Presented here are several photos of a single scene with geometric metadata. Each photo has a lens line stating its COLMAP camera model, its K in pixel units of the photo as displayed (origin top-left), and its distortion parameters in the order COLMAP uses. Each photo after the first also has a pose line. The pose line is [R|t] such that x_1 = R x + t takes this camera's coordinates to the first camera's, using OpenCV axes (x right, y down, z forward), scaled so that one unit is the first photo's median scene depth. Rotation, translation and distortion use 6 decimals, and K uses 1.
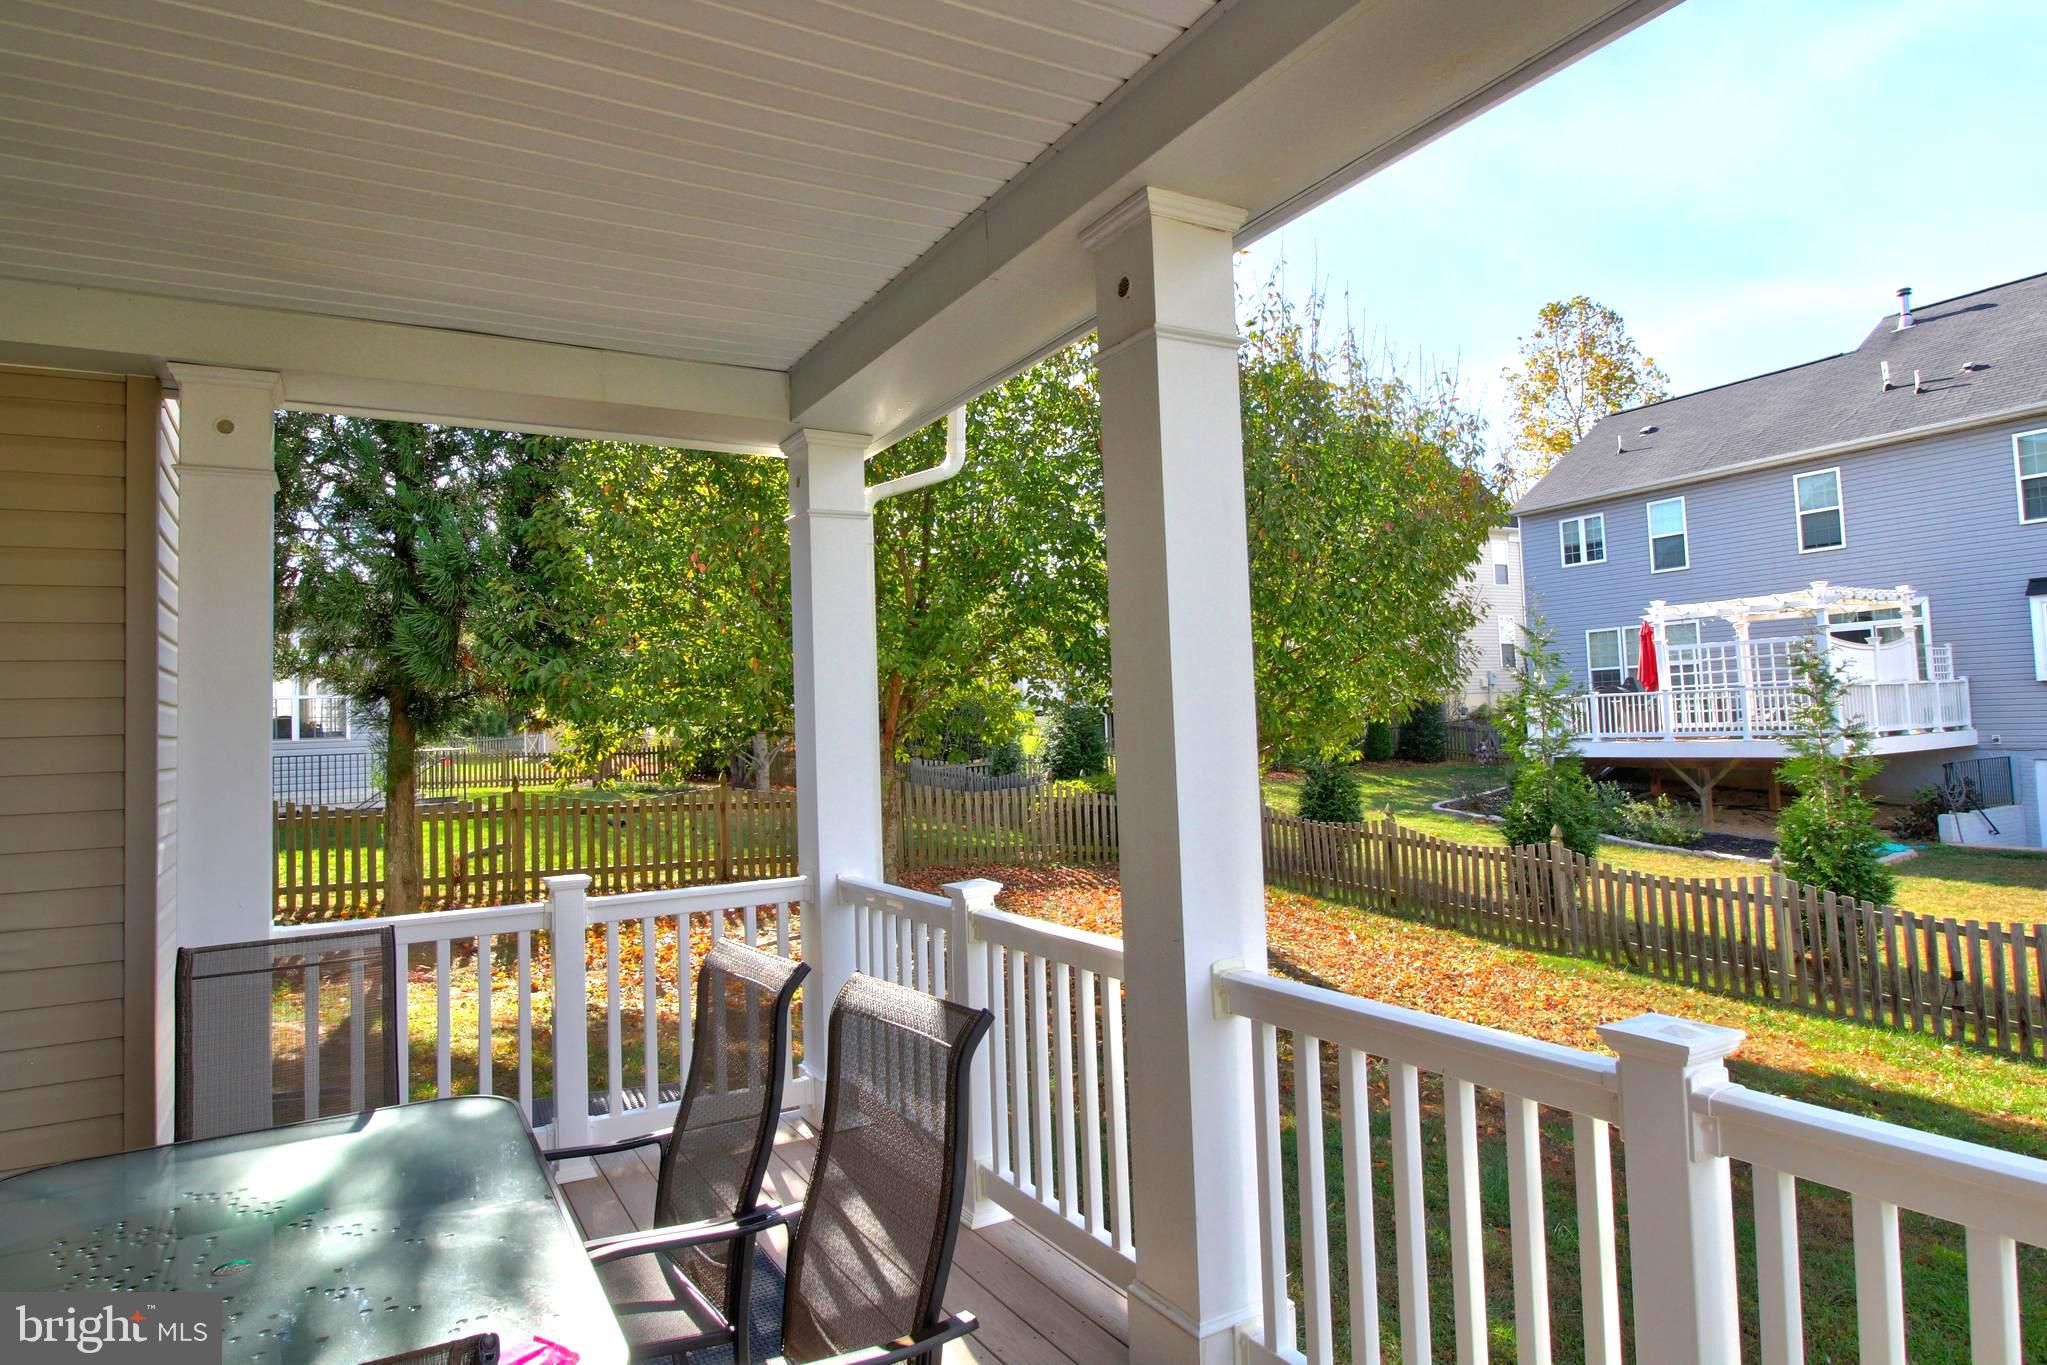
lens RADIAL K [[1191.8, 0, 1019.9], [0, 1191.8, 665.4], [0, 0, 1]] dist [0.002154, -0.010207]
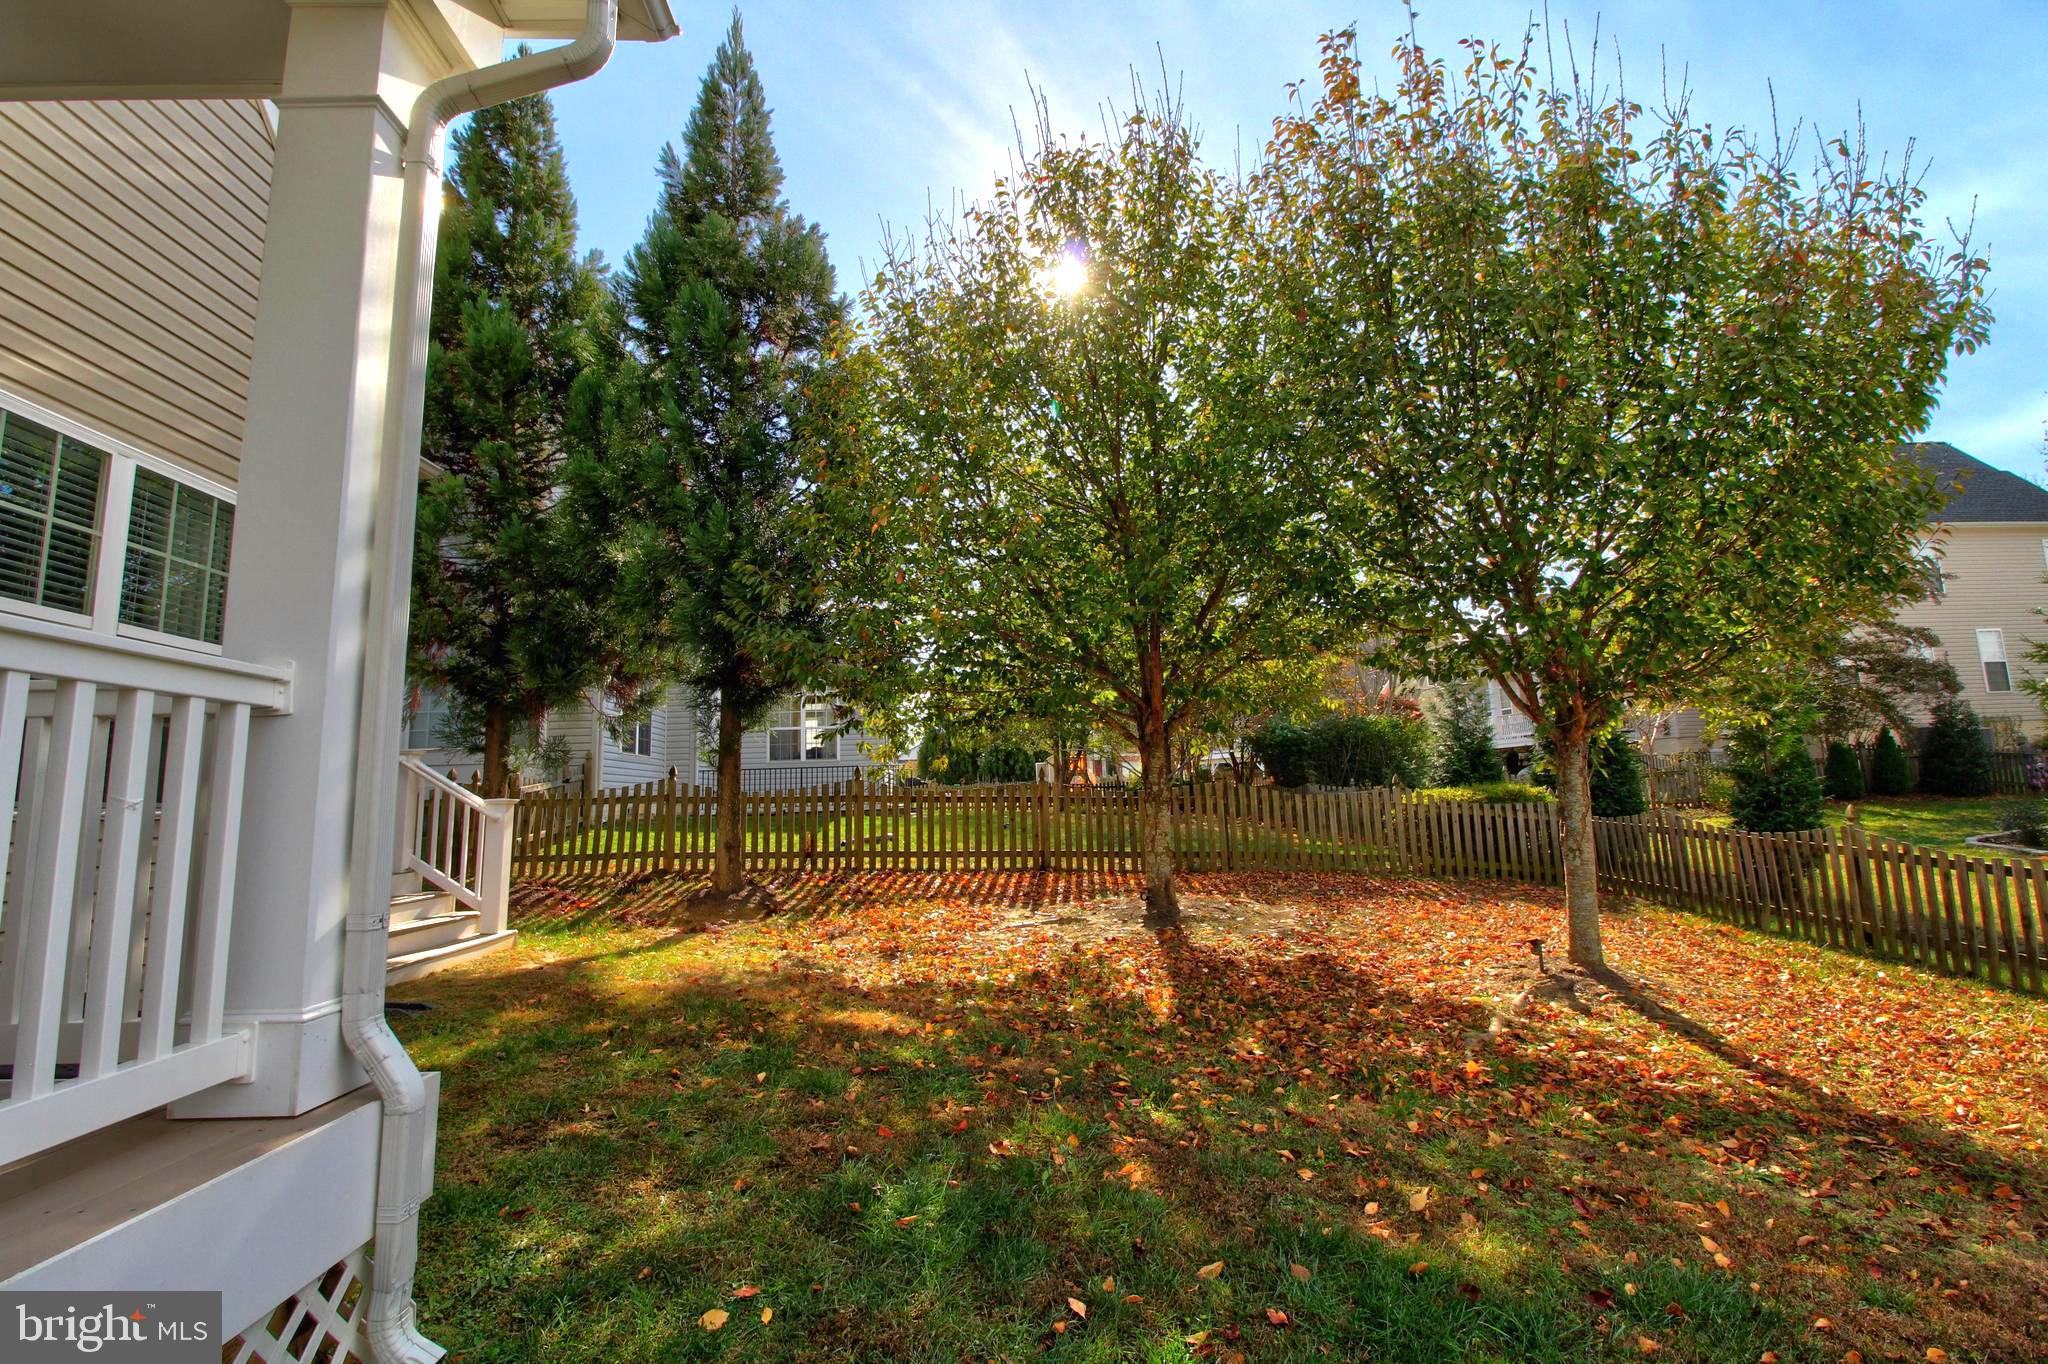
lens RADIAL K [[947.0, 0, 1019.6], [0, 947.0, 668.2], [0, 0, 1]] dist [-0.007830, -0.007990]
pose [[0.887763, -0.055168, -0.456983, 0.208711], [0.019944, 0.996470, -0.081552, 0.118525], [0.459869, 0.063285, 0.885729, 0.407951]]
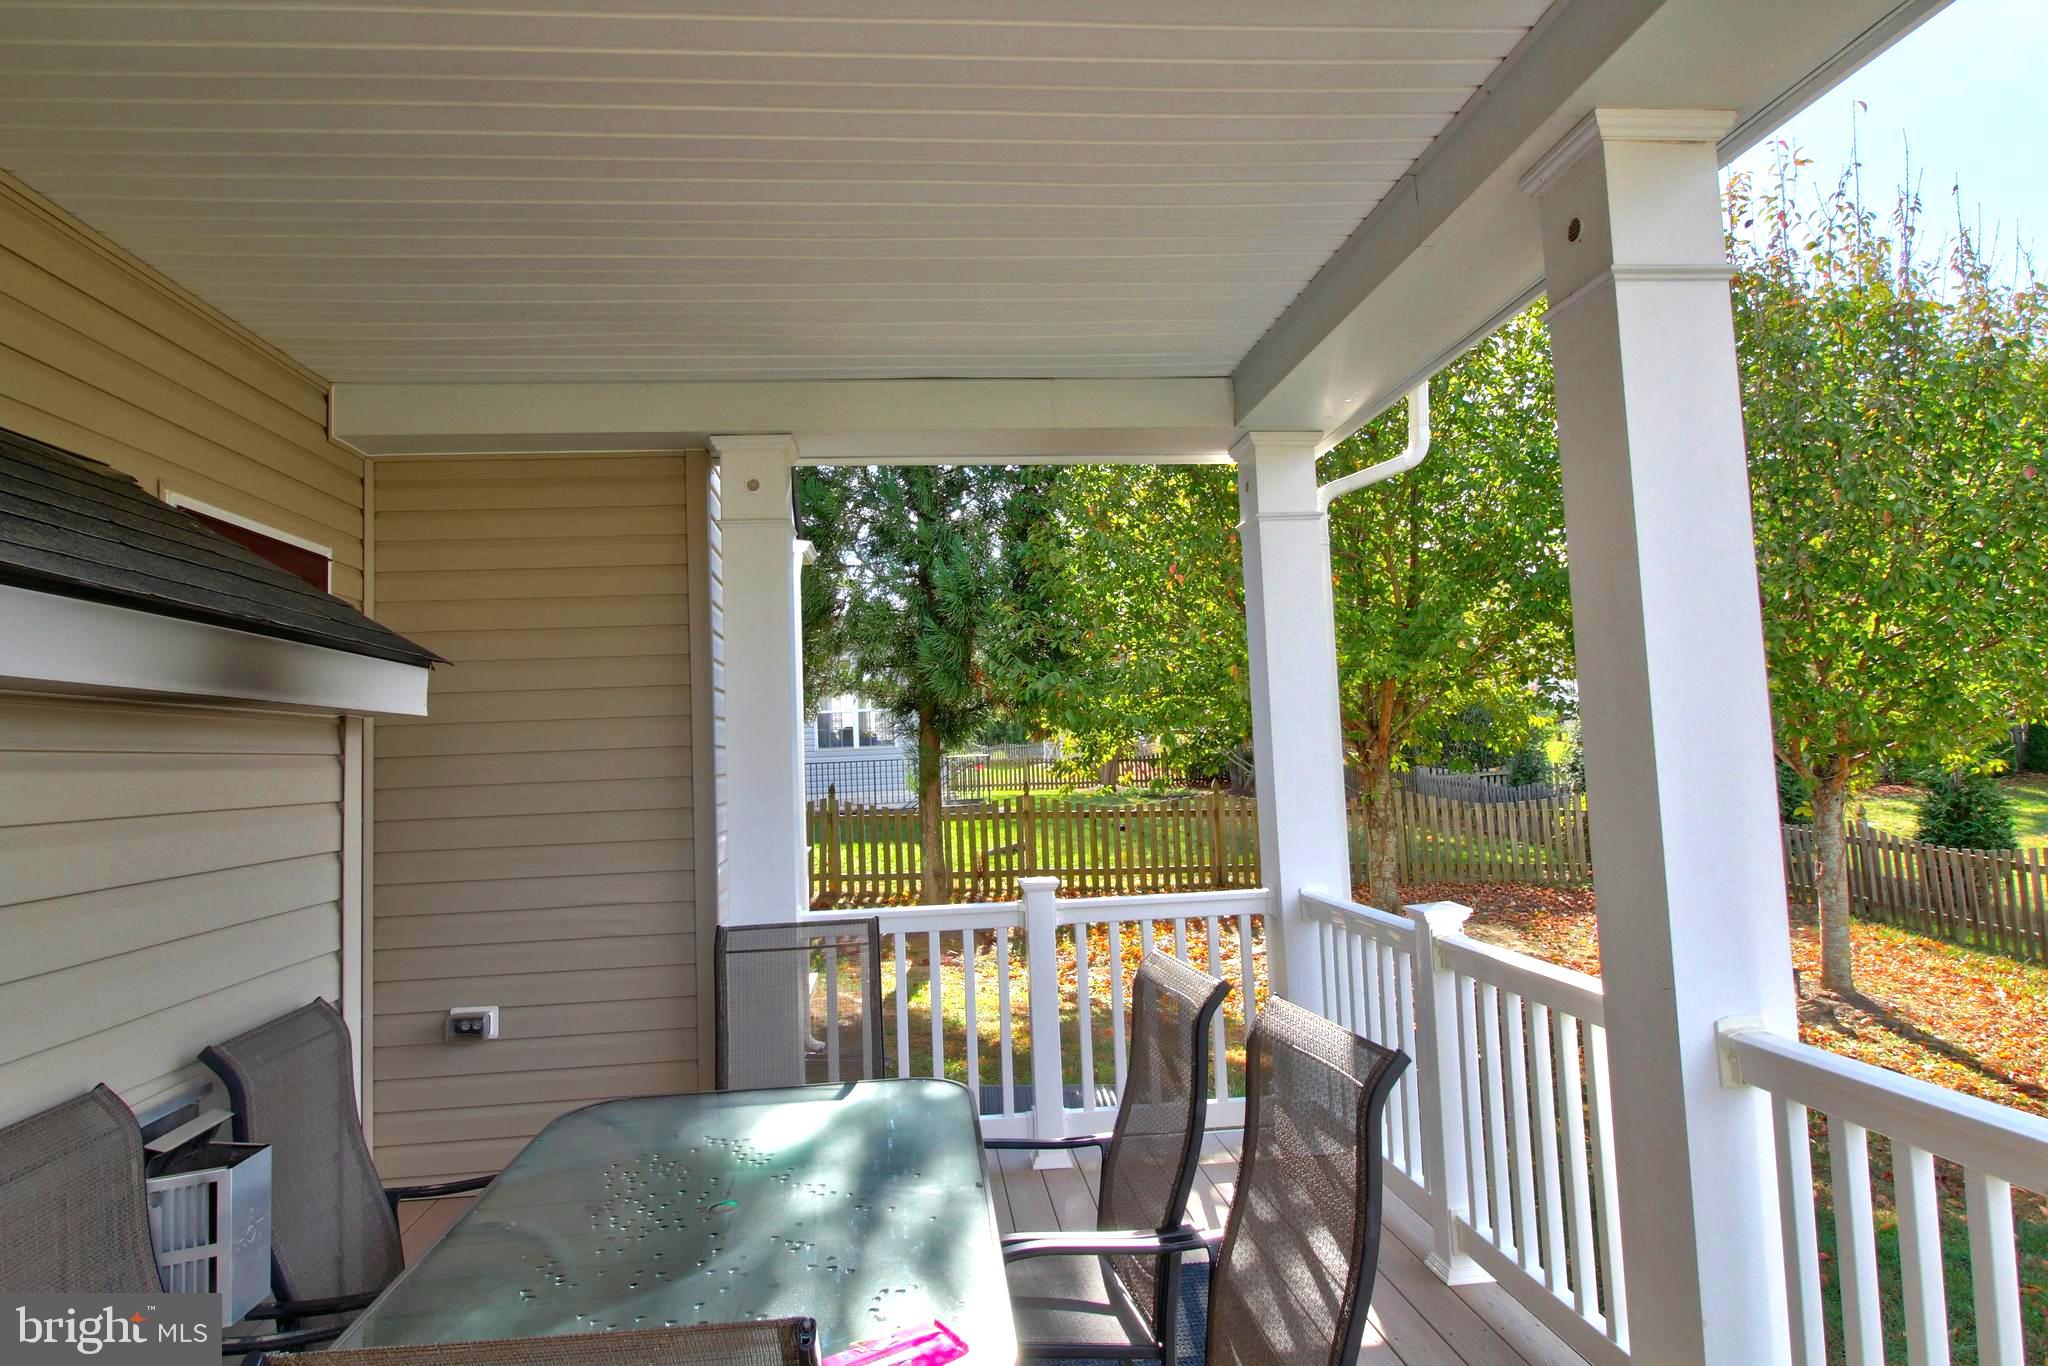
lens RADIAL K [[1192.4, 0, 1001.6], [0, 1192.4, 665.8], [0, 0, 1]] dist [0.002154, -0.010207]
pose [[0.908572, -0.029851, -0.416661, 0.016702], [0.027784, 0.999553, -0.011026, -0.000578], [0.416804, -0.001559, 0.908995, 0.009965]]
